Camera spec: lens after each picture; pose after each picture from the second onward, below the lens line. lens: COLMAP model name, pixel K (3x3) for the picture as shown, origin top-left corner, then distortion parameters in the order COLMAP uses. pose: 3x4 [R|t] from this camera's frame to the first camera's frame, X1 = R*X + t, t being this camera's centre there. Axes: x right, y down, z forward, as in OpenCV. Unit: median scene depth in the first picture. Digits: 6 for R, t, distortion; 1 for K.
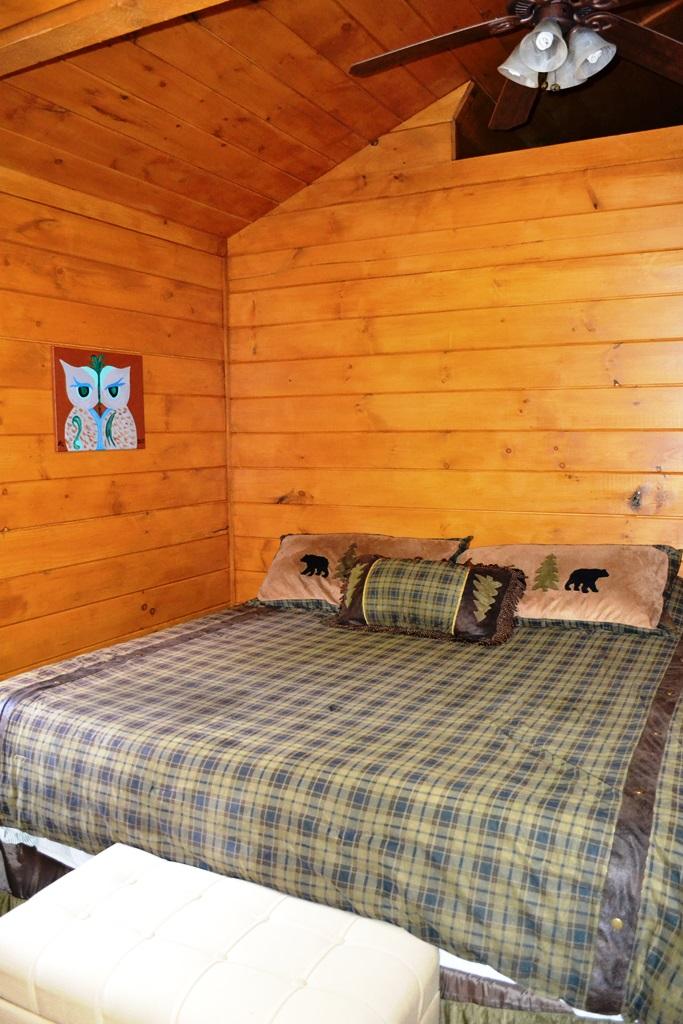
lens RADIAL K [[819.7, 0, 340.5], [0, 819.7, 515.8], [0, 0, 1]] dist [-0.082714, 0.006744]
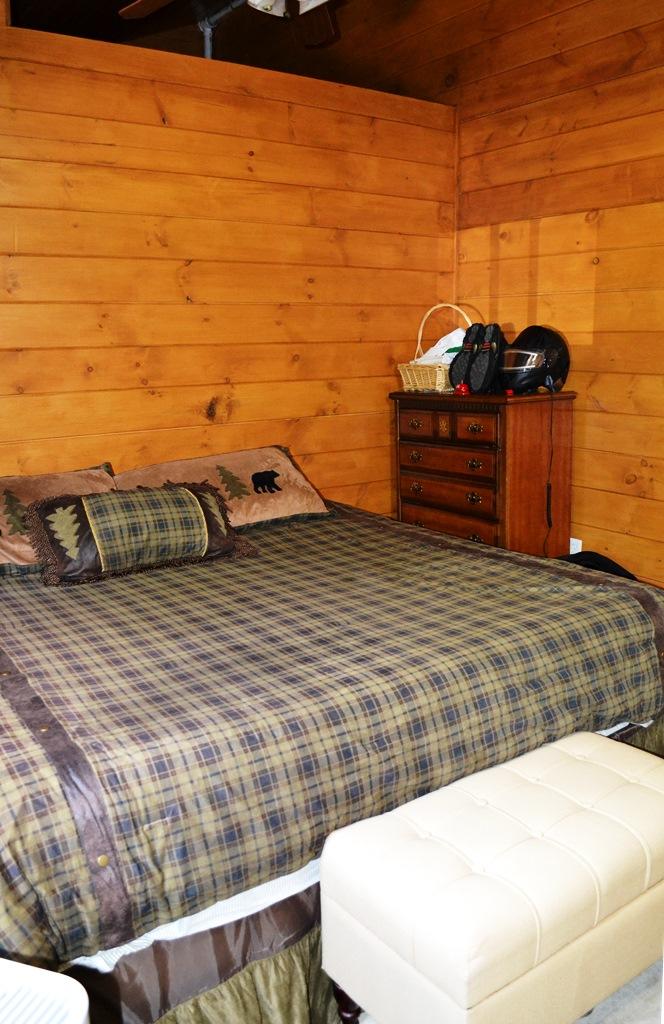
lens RADIAL K [[852.2, 0, 330.3], [0, 852.2, 507.5], [0, 0, 1]] dist [-0.065512, 0.001181]
pose [[0.463803, -0.168234, 0.869819, -0.577625], [0.101915, 0.985418, 0.136250, -0.030312], [-0.880057, 0.025454, 0.474185, 0.331366]]
